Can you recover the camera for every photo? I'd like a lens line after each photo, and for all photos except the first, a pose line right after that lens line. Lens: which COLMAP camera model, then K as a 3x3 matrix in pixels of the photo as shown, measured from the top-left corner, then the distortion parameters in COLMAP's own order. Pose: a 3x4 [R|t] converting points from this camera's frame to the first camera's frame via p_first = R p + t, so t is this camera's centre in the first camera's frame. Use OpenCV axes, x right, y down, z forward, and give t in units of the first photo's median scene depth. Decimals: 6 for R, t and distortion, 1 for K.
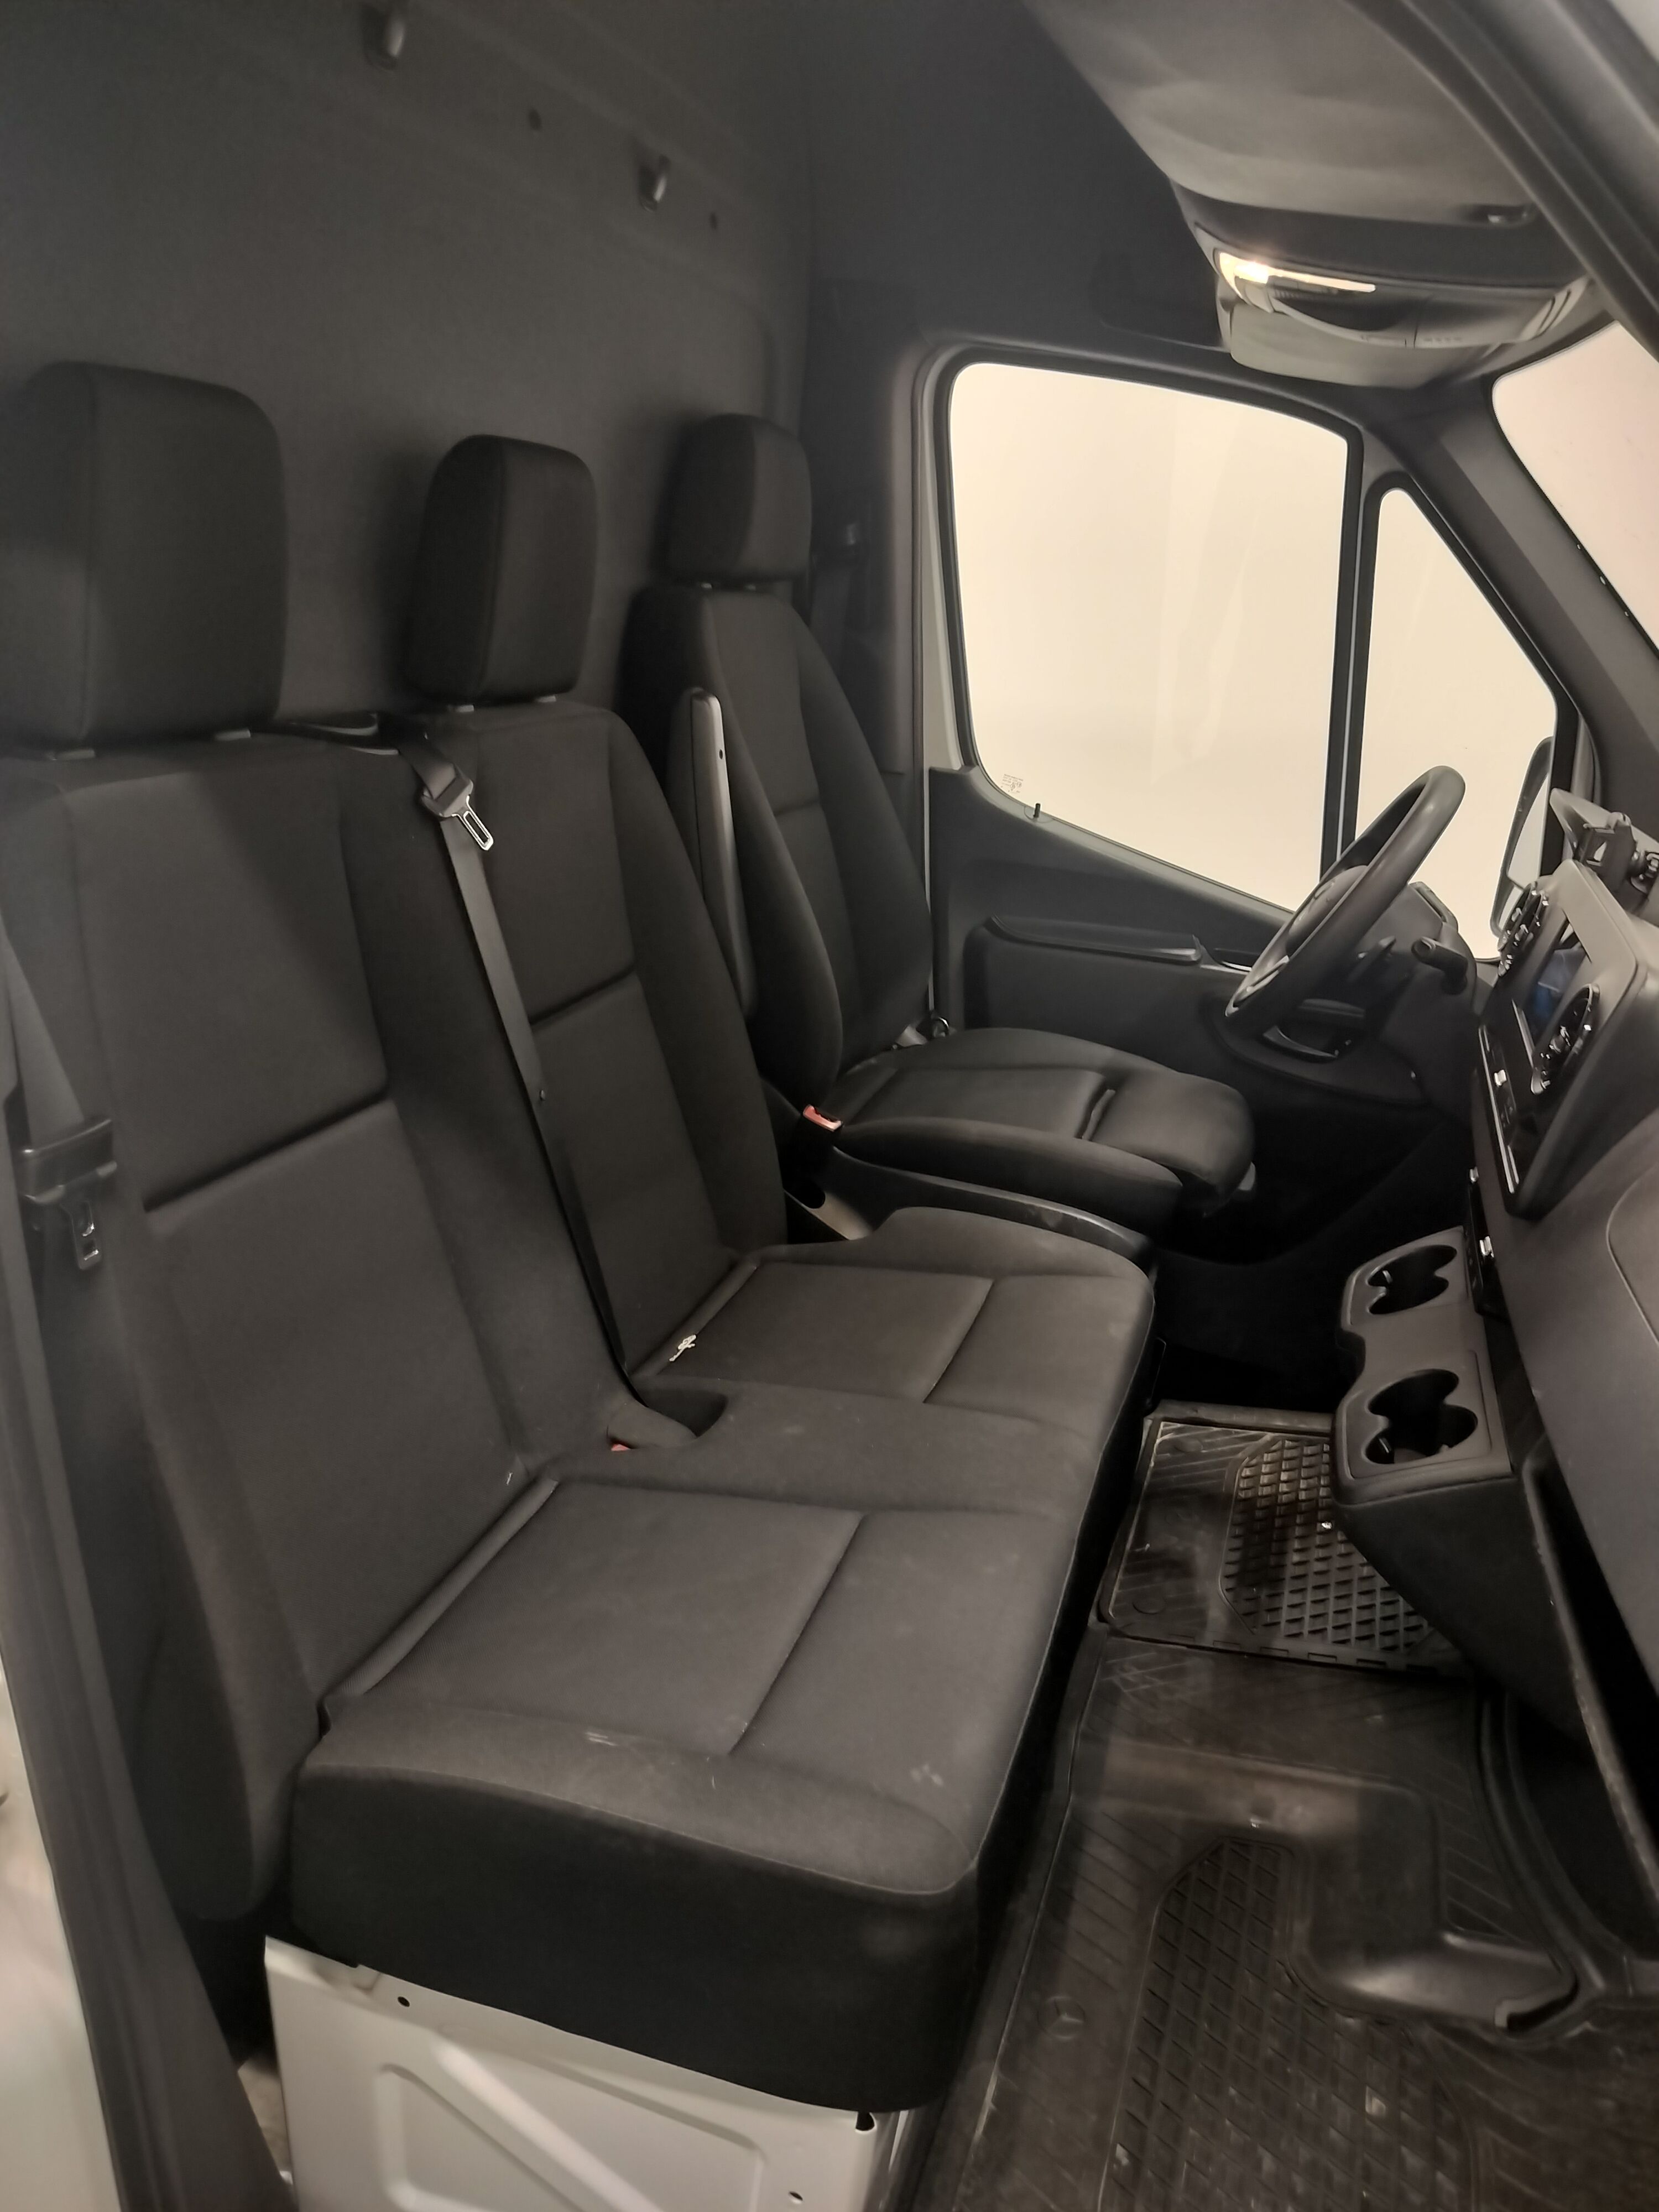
lens RADIAL K [[1545.8, 0, 863.2], [0, 1545.8, 1106.3], [0, 0, 1]] dist [0.042344, -0.004044]
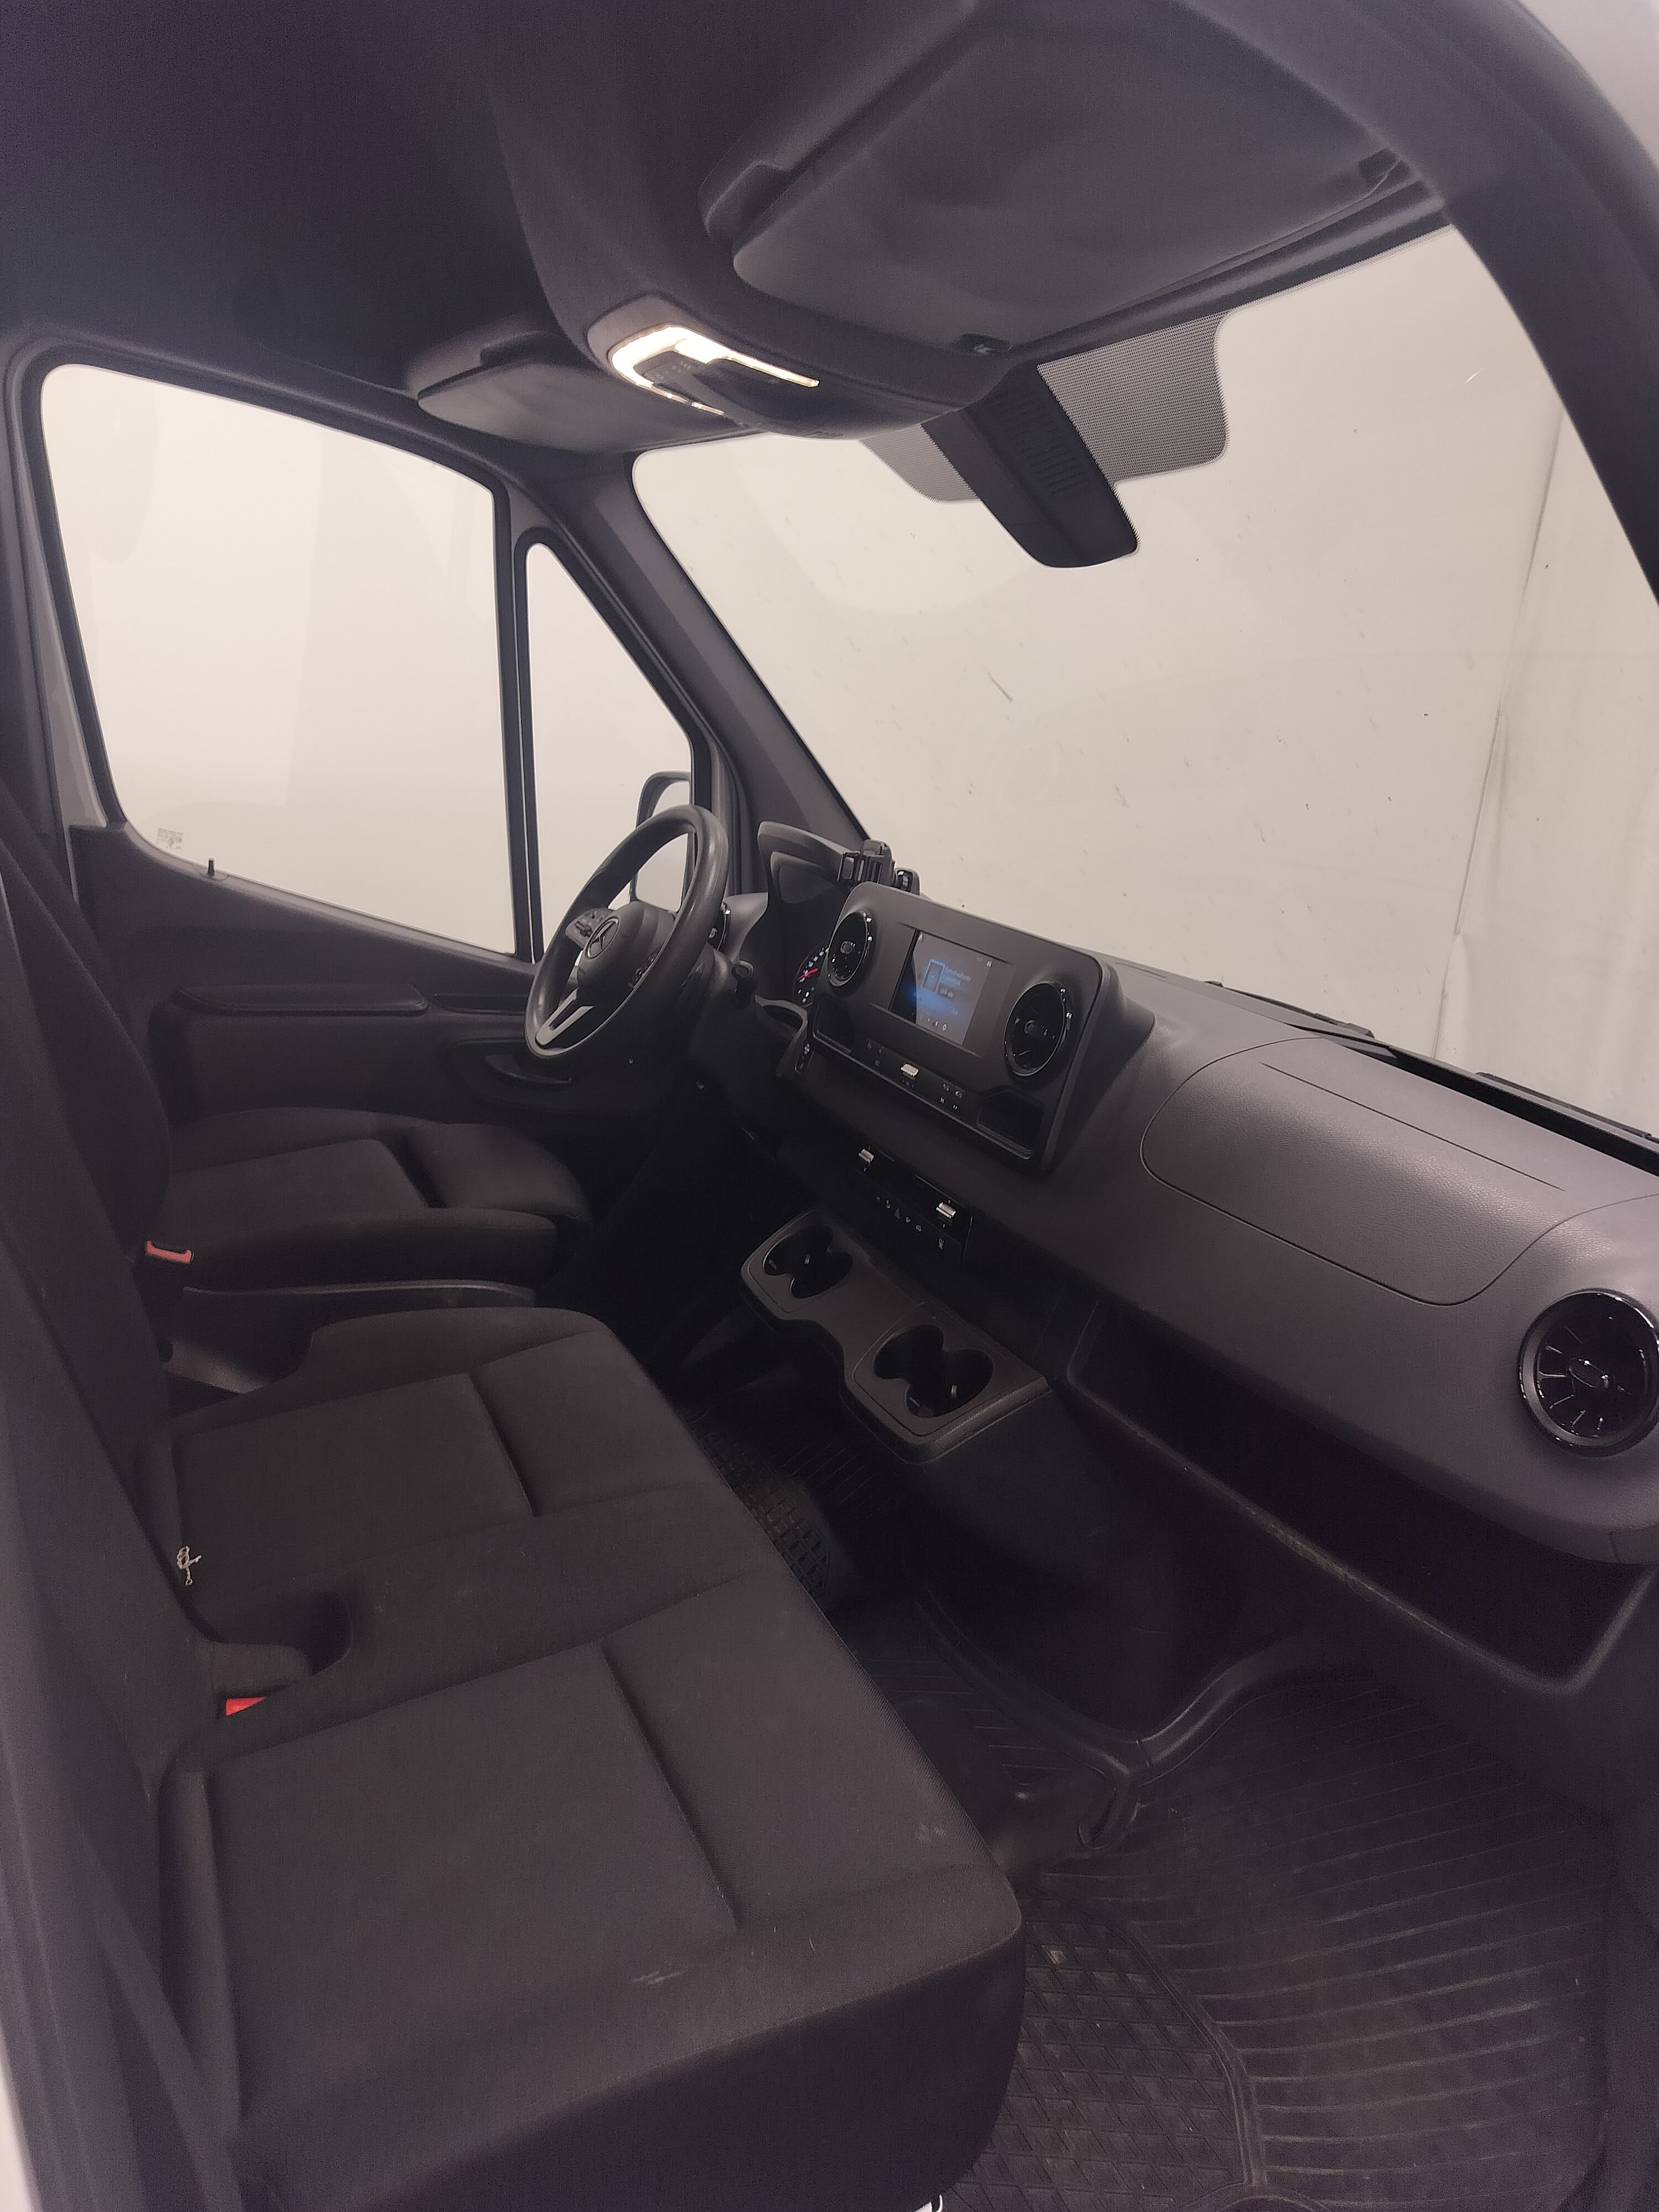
lens RADIAL K [[1508.7, 0, 829.5], [0, 1508.7, 1106.0], [0, 0, 1]] dist [0.198212, -0.276192]
pose [[0.740064, -0.175354, 0.649274, -0.271917], [0.184400, 0.981320, 0.054847, -0.046276], [-0.646763, 0.079136, 0.758575, 0.117582]]
